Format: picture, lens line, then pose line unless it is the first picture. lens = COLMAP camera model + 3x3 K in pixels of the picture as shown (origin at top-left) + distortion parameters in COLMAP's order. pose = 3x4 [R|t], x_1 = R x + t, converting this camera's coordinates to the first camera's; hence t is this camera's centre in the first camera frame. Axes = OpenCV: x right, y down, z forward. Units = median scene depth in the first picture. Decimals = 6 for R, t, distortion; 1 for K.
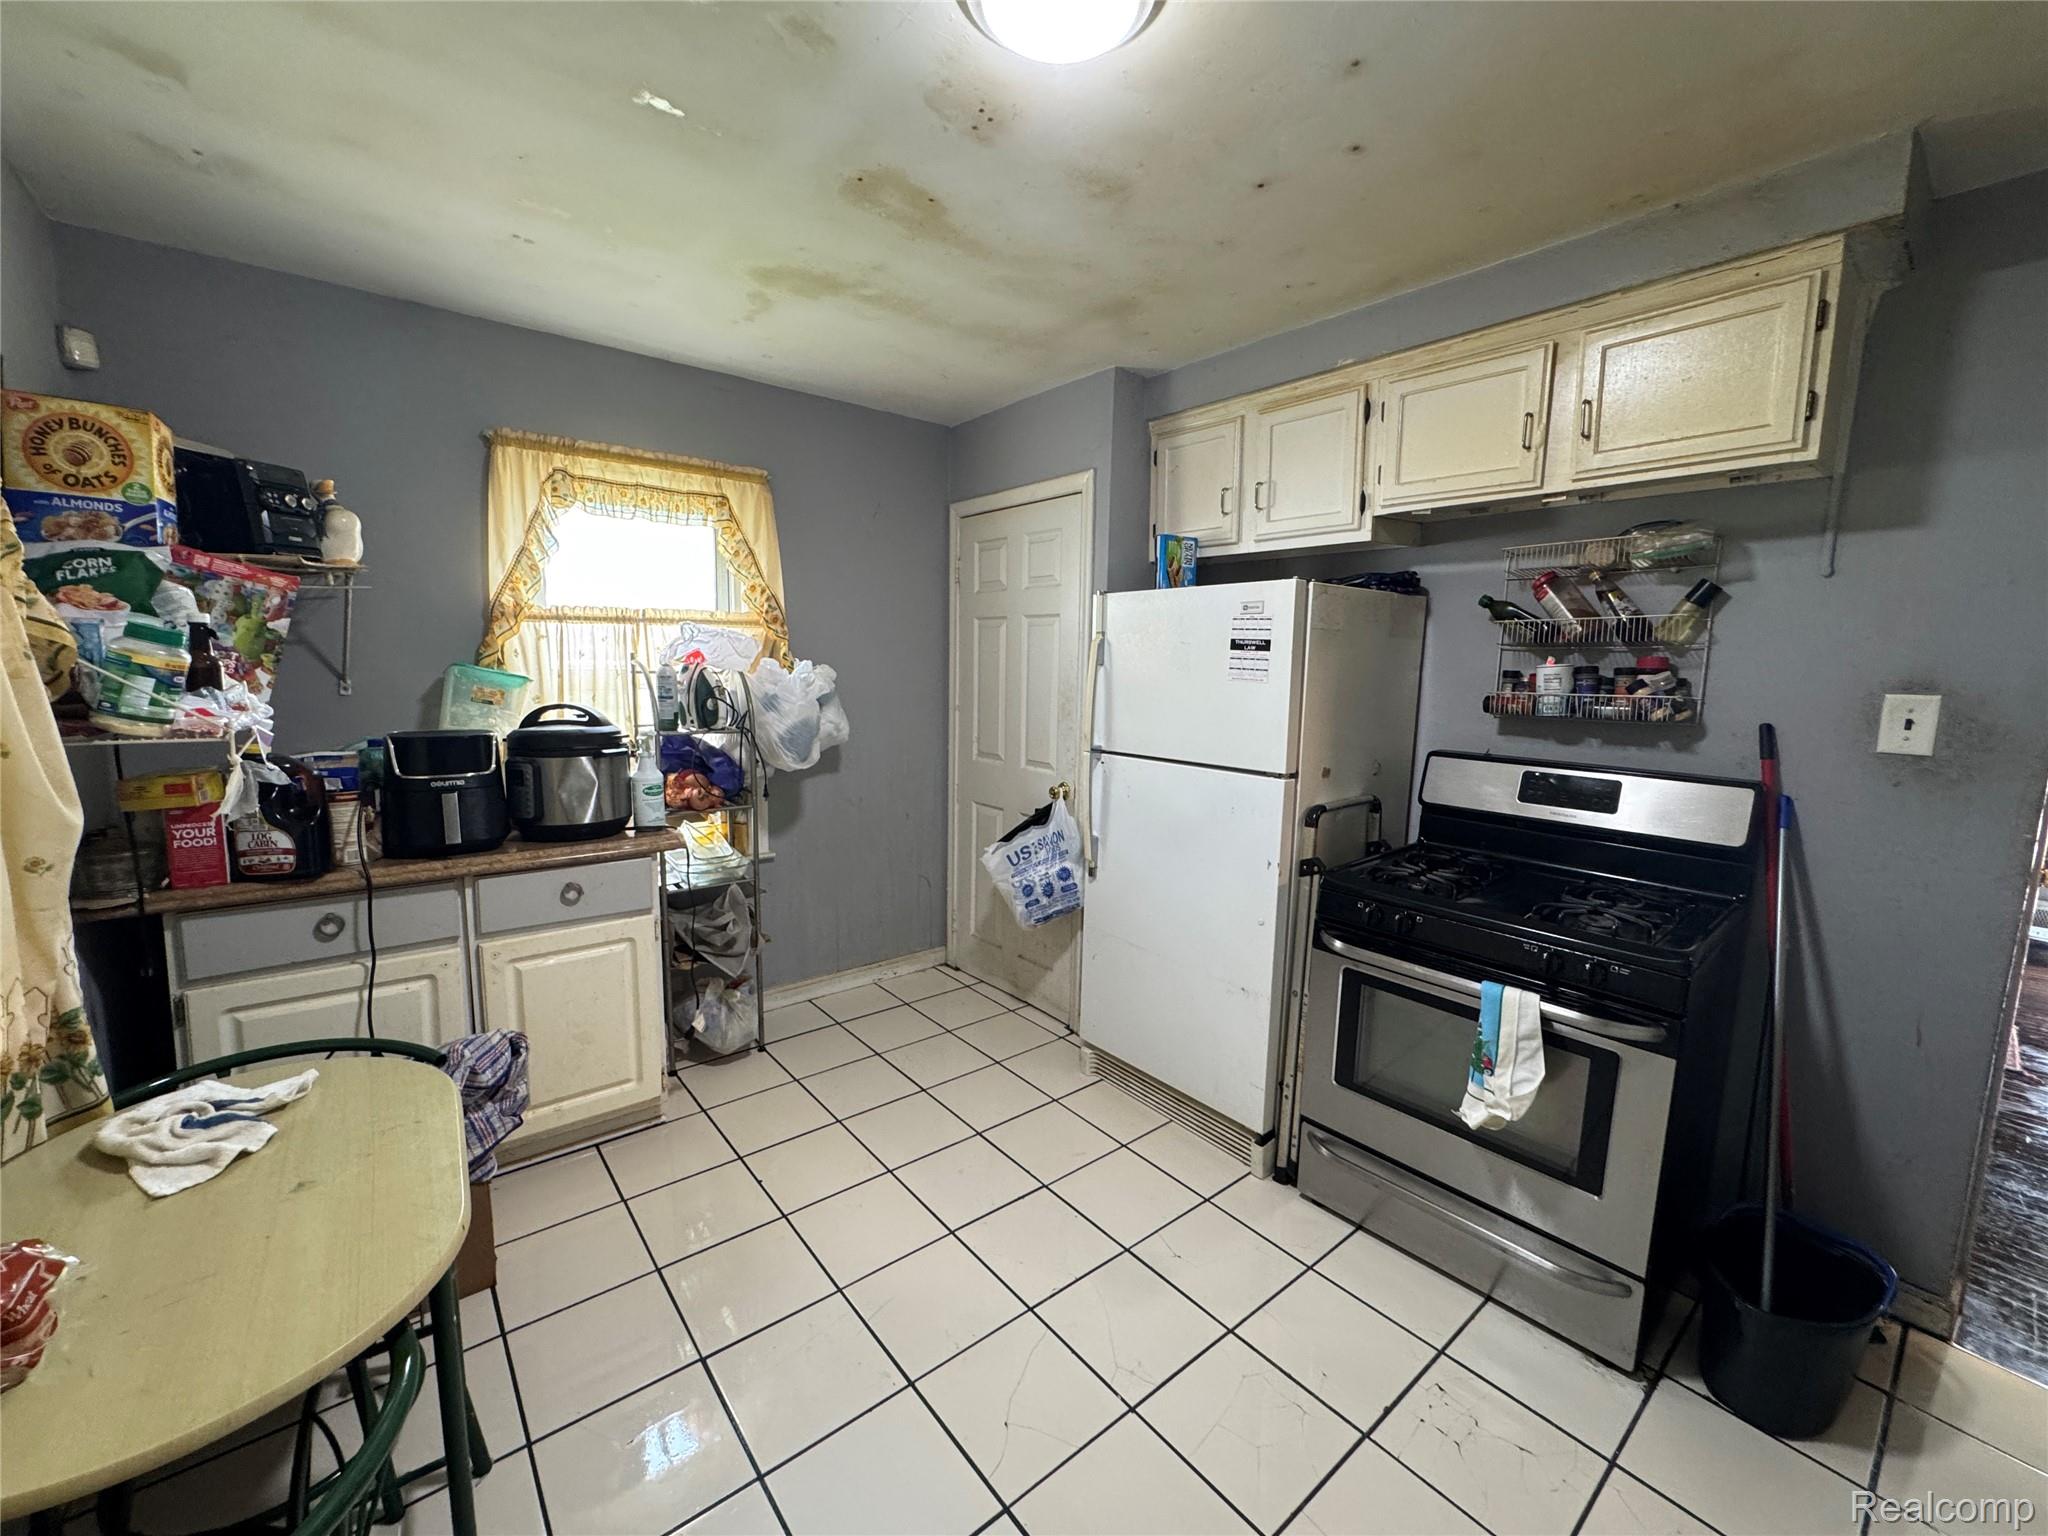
lens RADIAL K [[818.3, 0, 1030.8], [0, 818.3, 765.6], [0, 0, 1]] dist [-0.005248, 0.000490]
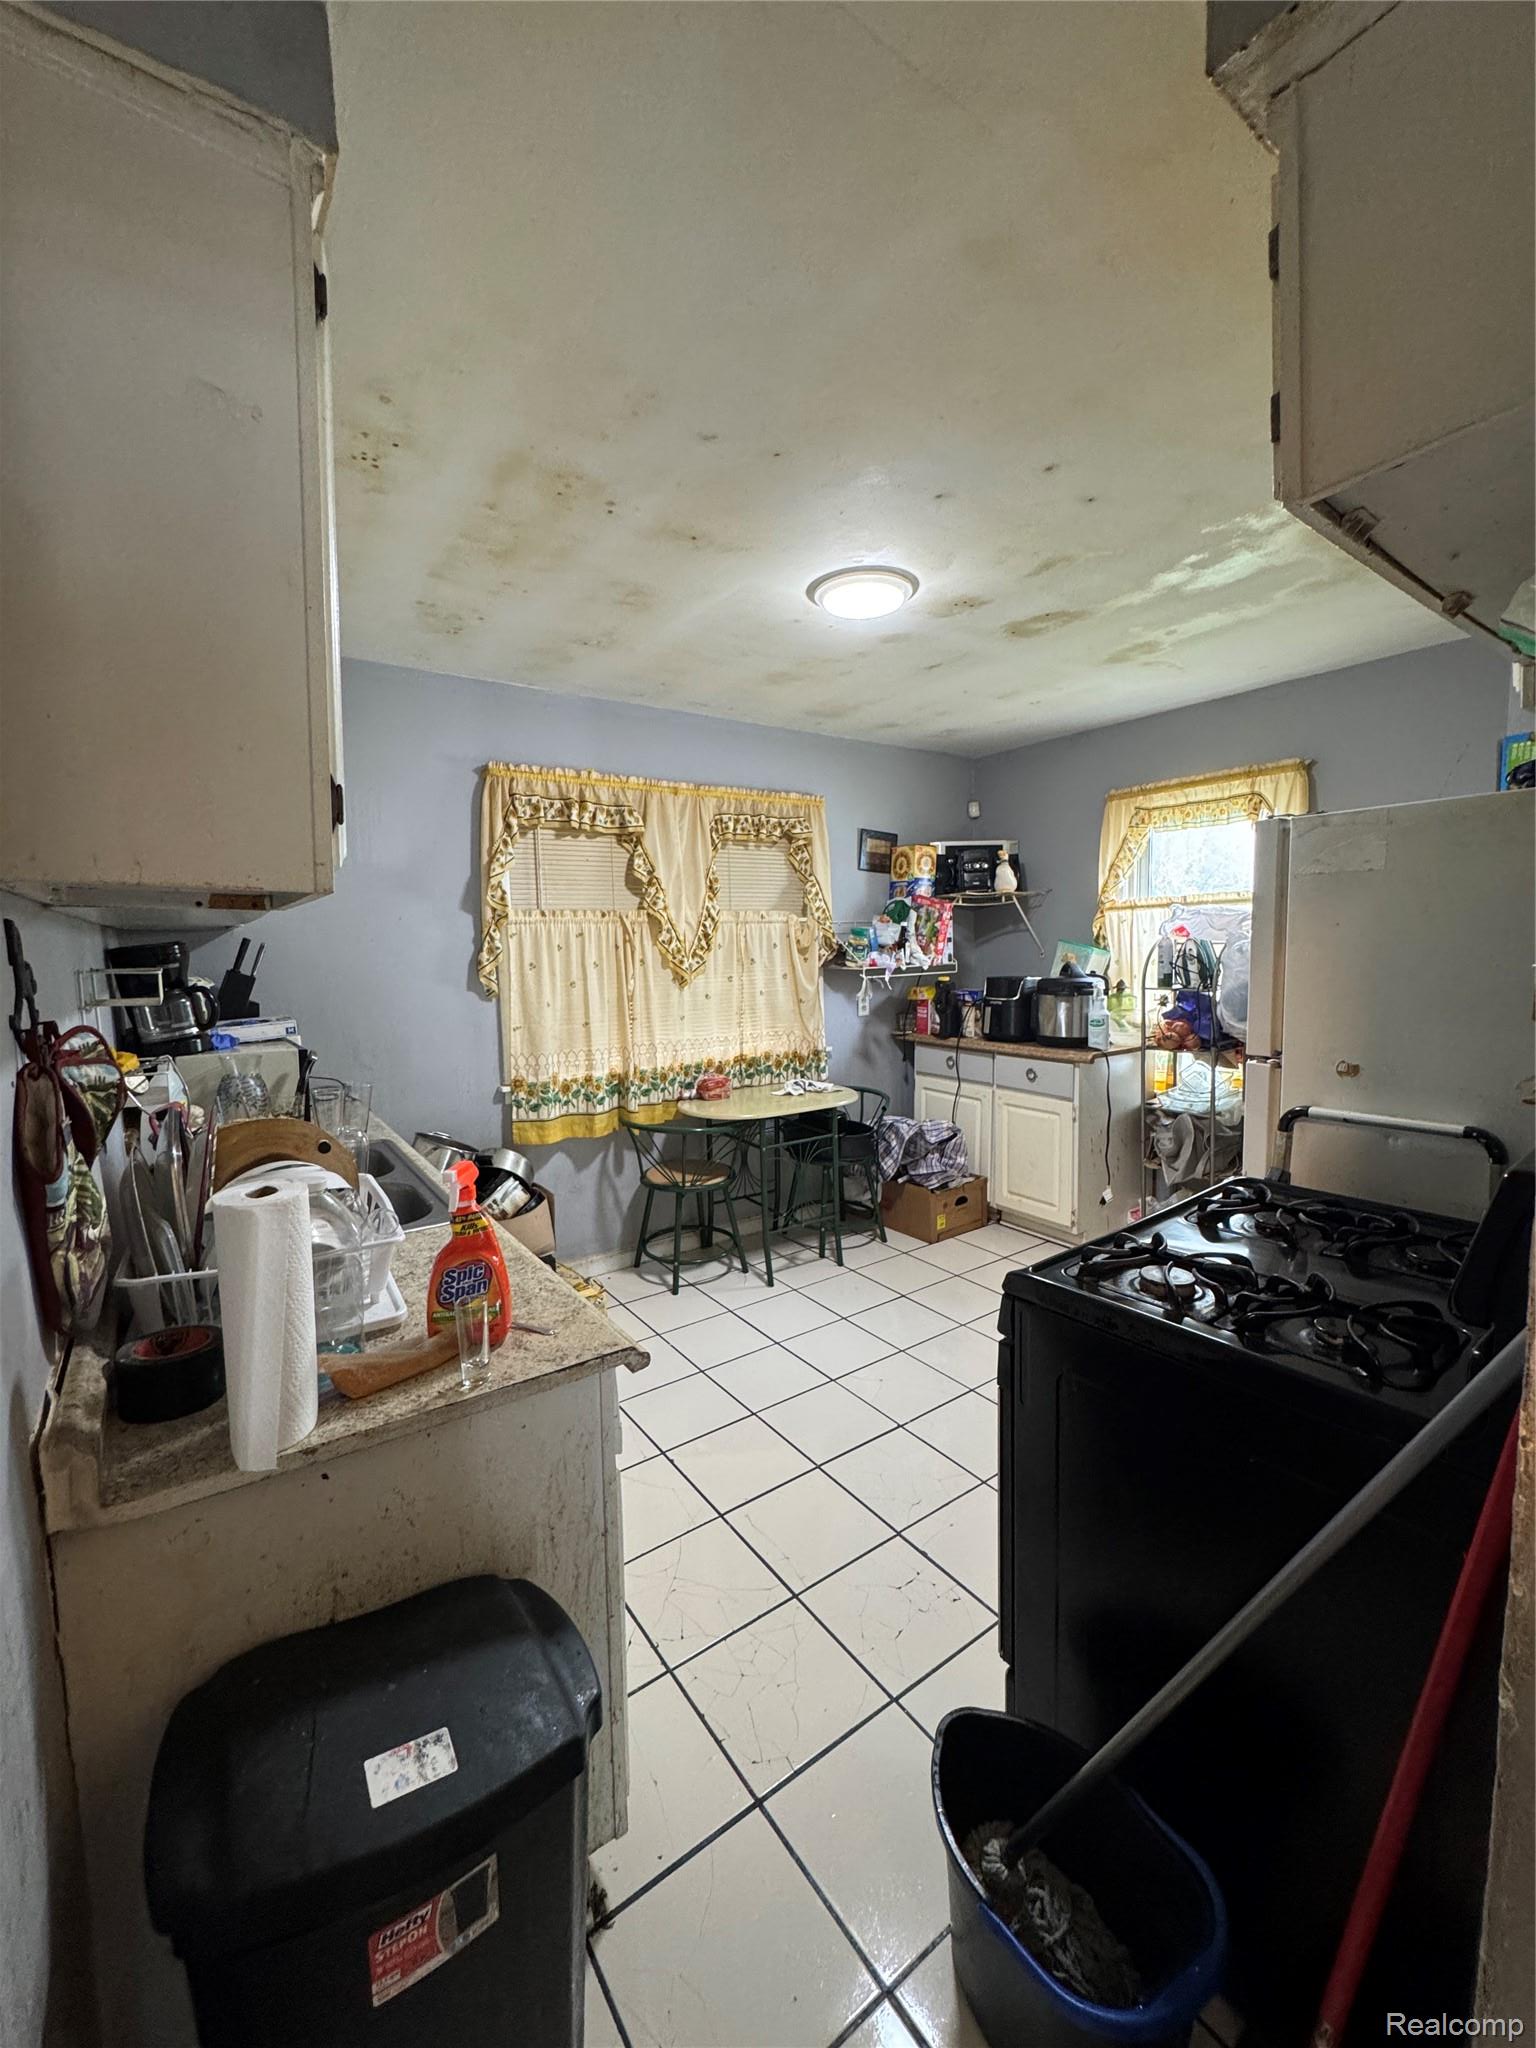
lens RADIAL K [[818.3, 0, 769.4], [0, 818.3, 1014.1], [0, 0, 1]] dist [-0.005248, 0.000490]
pose [[-0.068277, 0.069173, -0.995265, 1.096750], [-0.109216, 0.991080, 0.076375, -0.035017], [0.991670, 0.113914, -0.060113, 0.527871]]
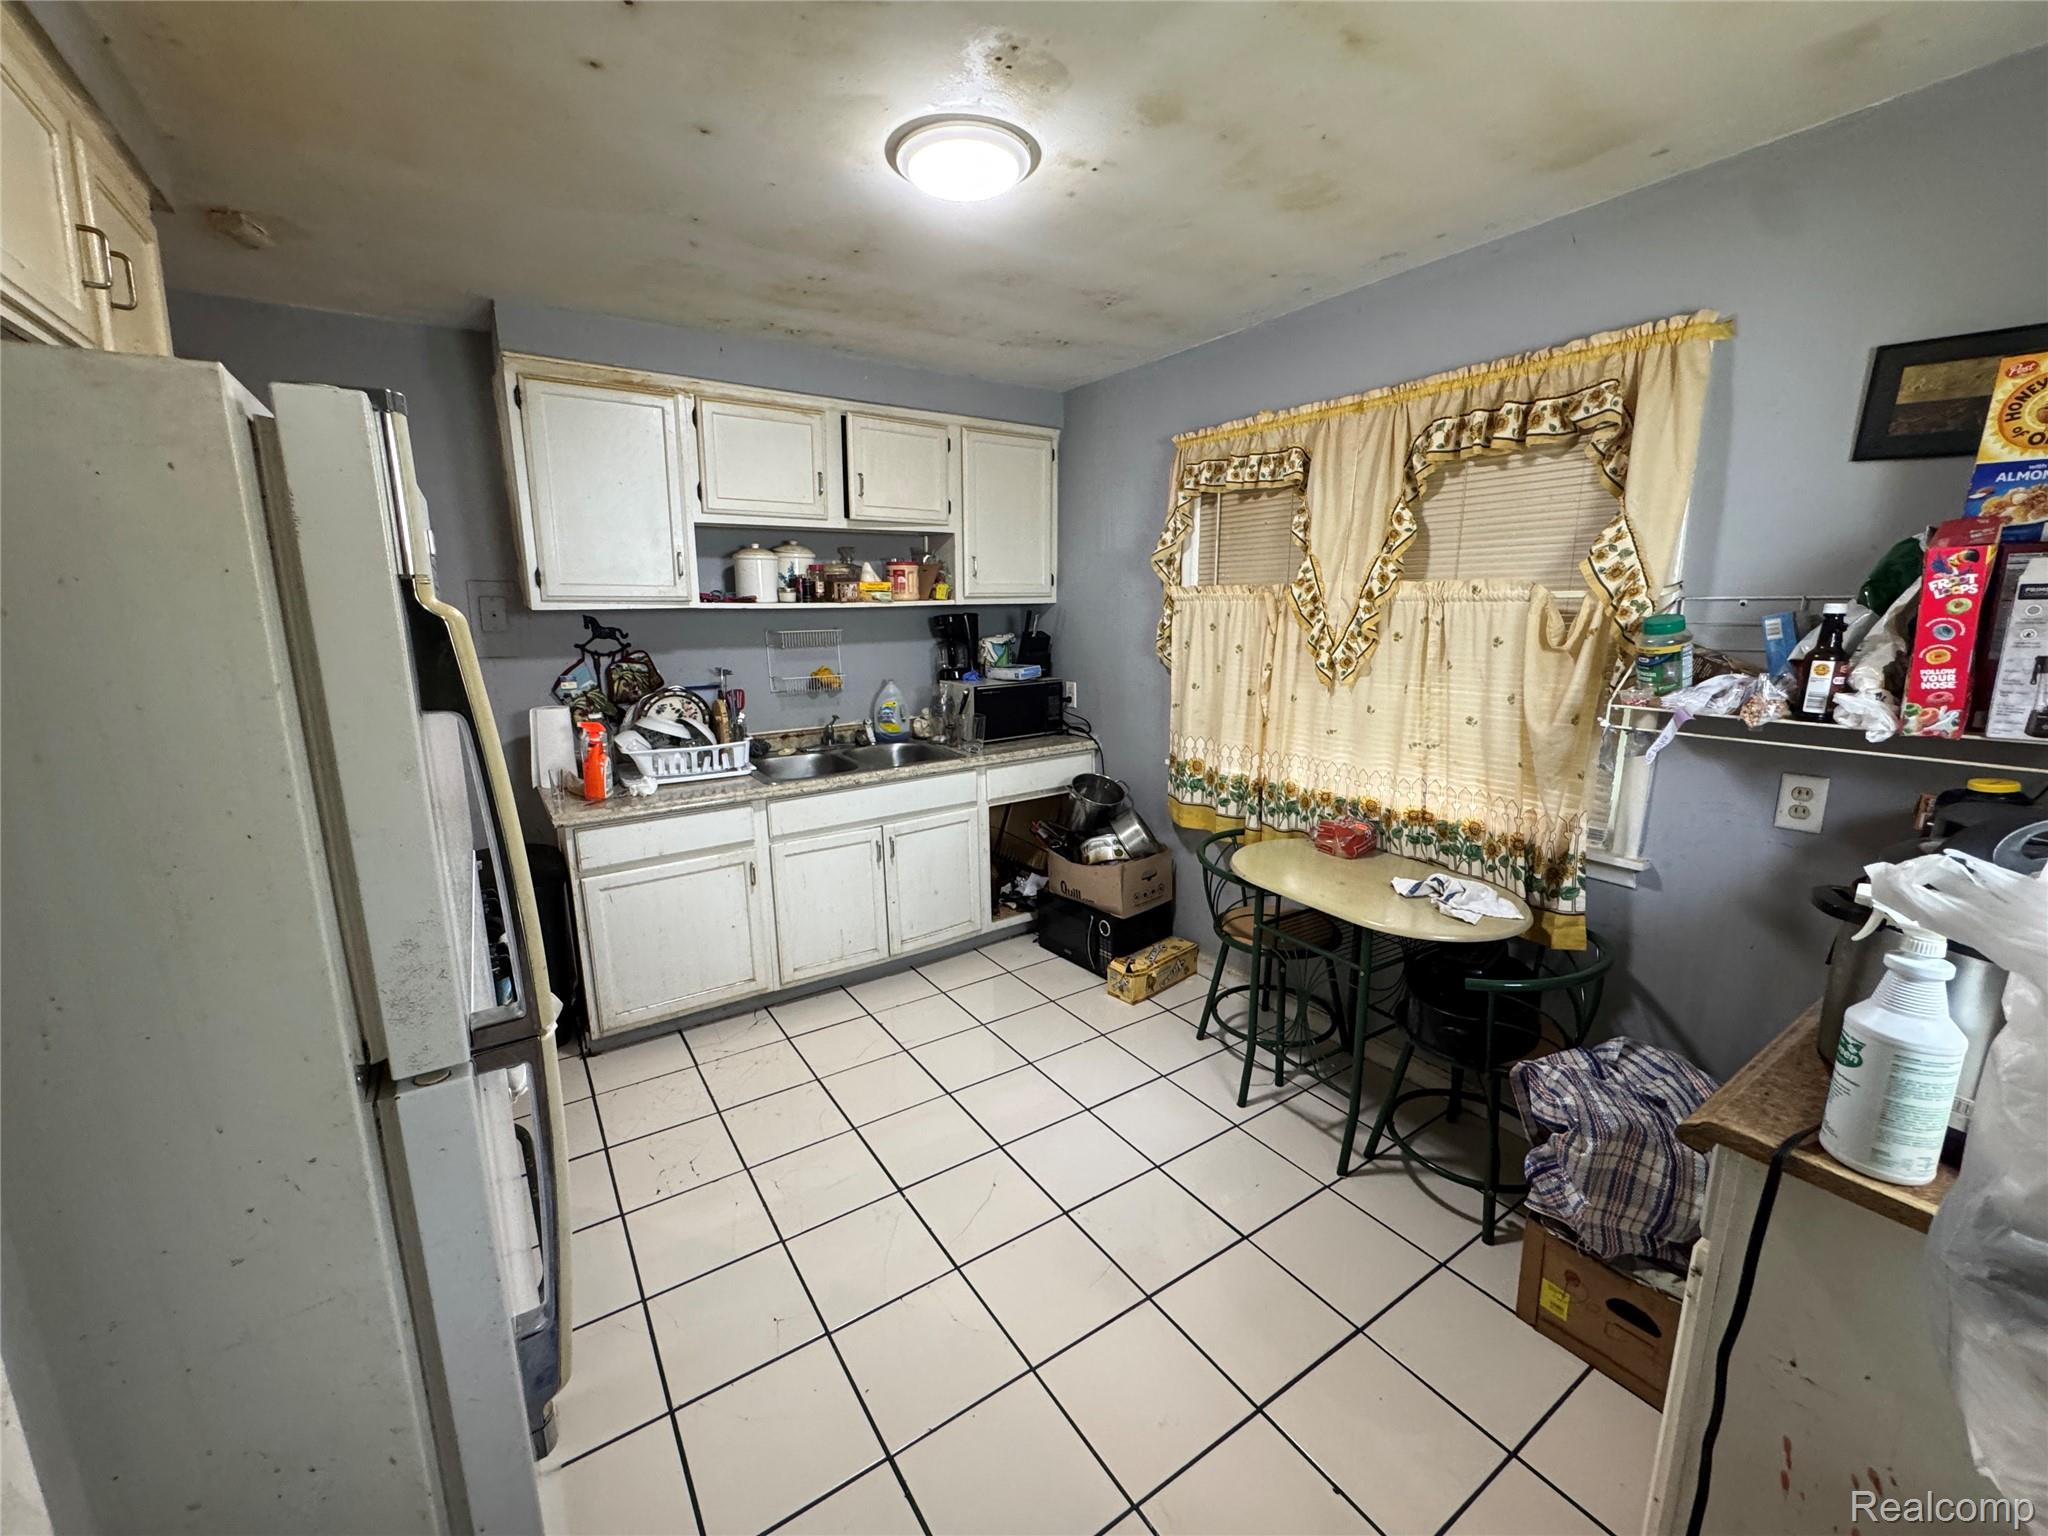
lens RADIAL K [[818.3, 0, 1008.5], [0, 818.3, 765.4], [0, 0, 1]] dist [-0.005248, 0.000490]
pose [[-0.994191, -0.040197, 0.099840, -0.112823], [-0.005952, 0.946753, 0.321907, -0.210503], [-0.107463, 0.319443, -0.941492, 1.406609]]
